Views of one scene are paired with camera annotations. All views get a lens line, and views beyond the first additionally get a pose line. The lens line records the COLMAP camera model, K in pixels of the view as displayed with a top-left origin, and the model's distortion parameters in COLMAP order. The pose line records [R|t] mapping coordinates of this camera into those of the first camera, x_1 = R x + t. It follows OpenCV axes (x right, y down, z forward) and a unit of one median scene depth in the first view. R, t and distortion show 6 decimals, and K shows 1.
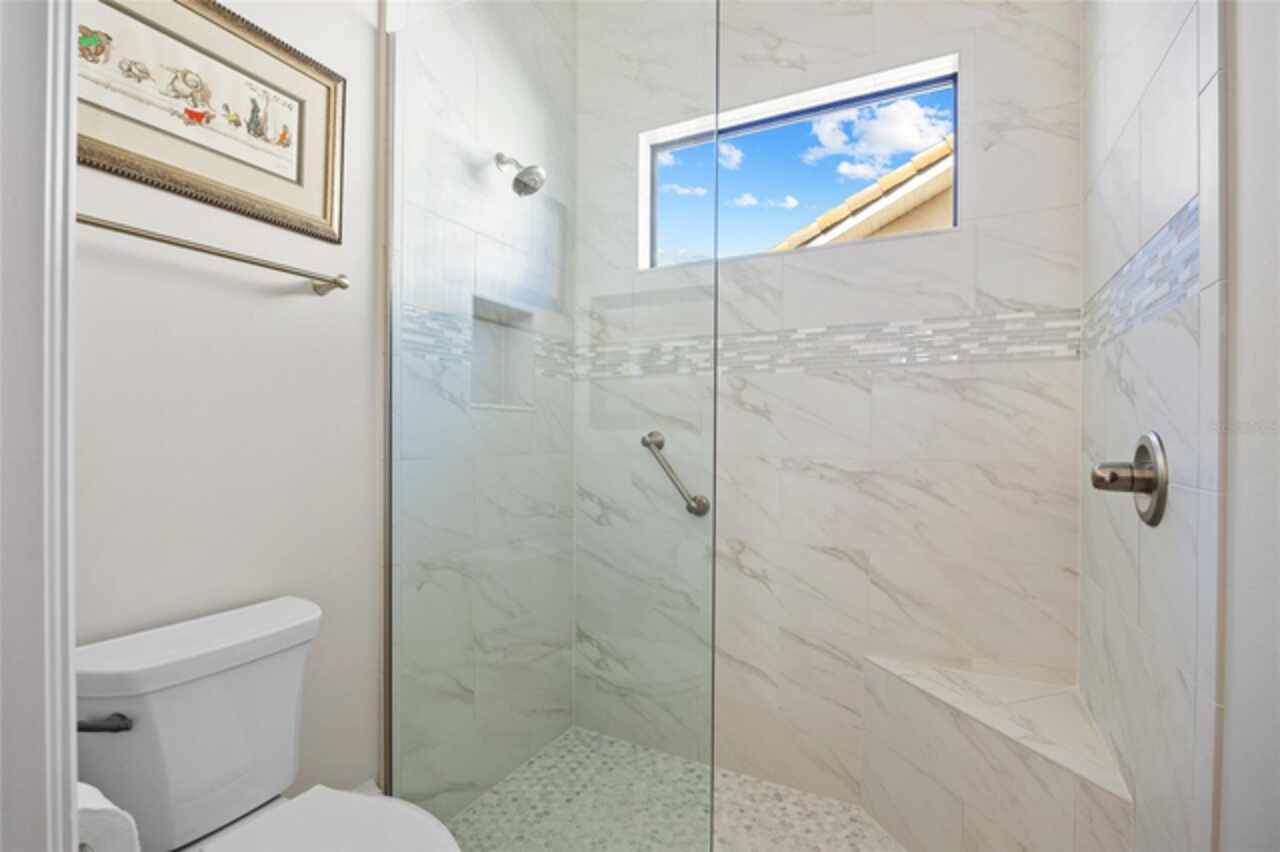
lens RADIAL K [[608.9, 0, 640.7], [0, 608.9, 430.9], [0, 0, 1]] dist [-0.003273, -0.000024]
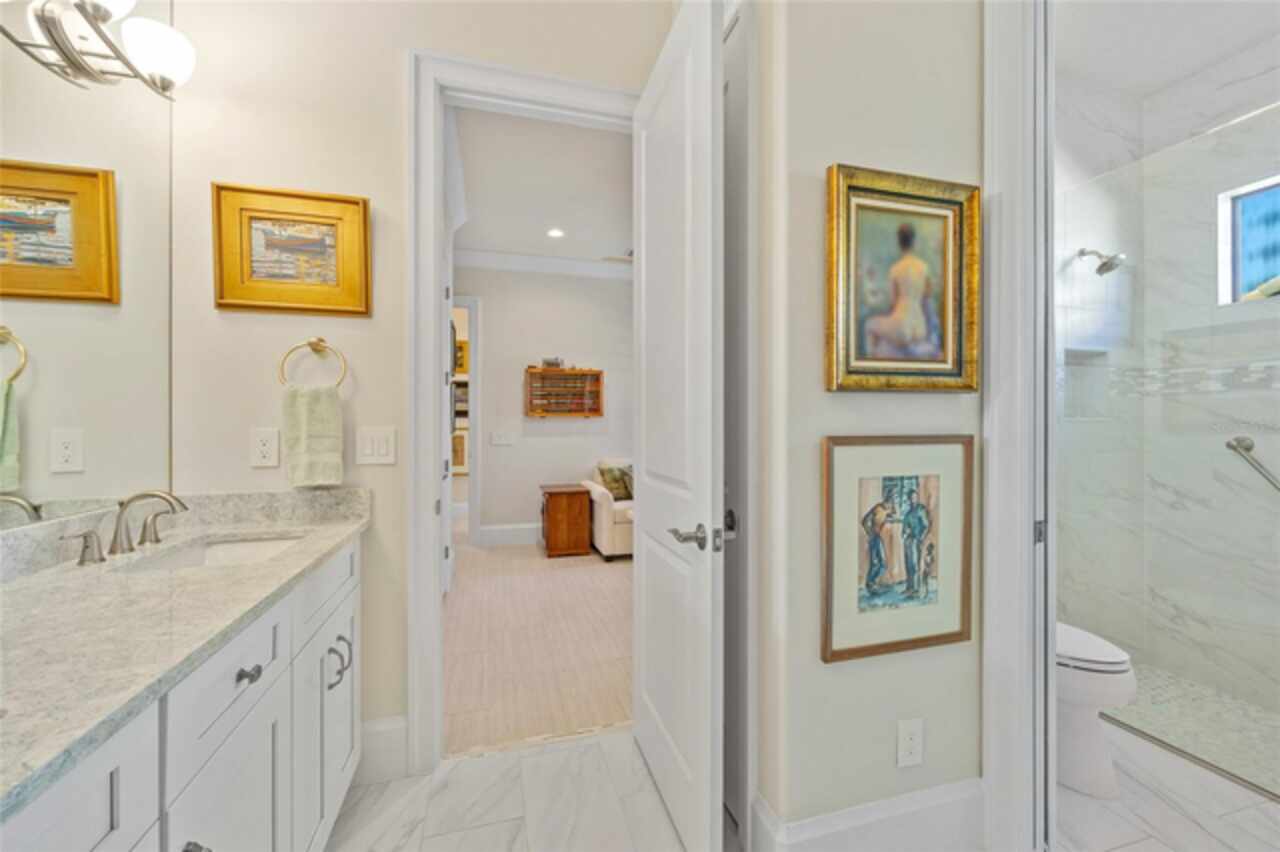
lens RADIAL K [[524.5, 0, 642.0], [0, 524.5, 424.5], [0, 0, 1]] dist [0.001848, 0.000261]
pose [[0.704839, -0.011609, -0.709272, -0.072586], [0.015014, 0.999886, -0.001446, -0.038321], [0.709209, -0.009629, 0.704933, -0.572286]]
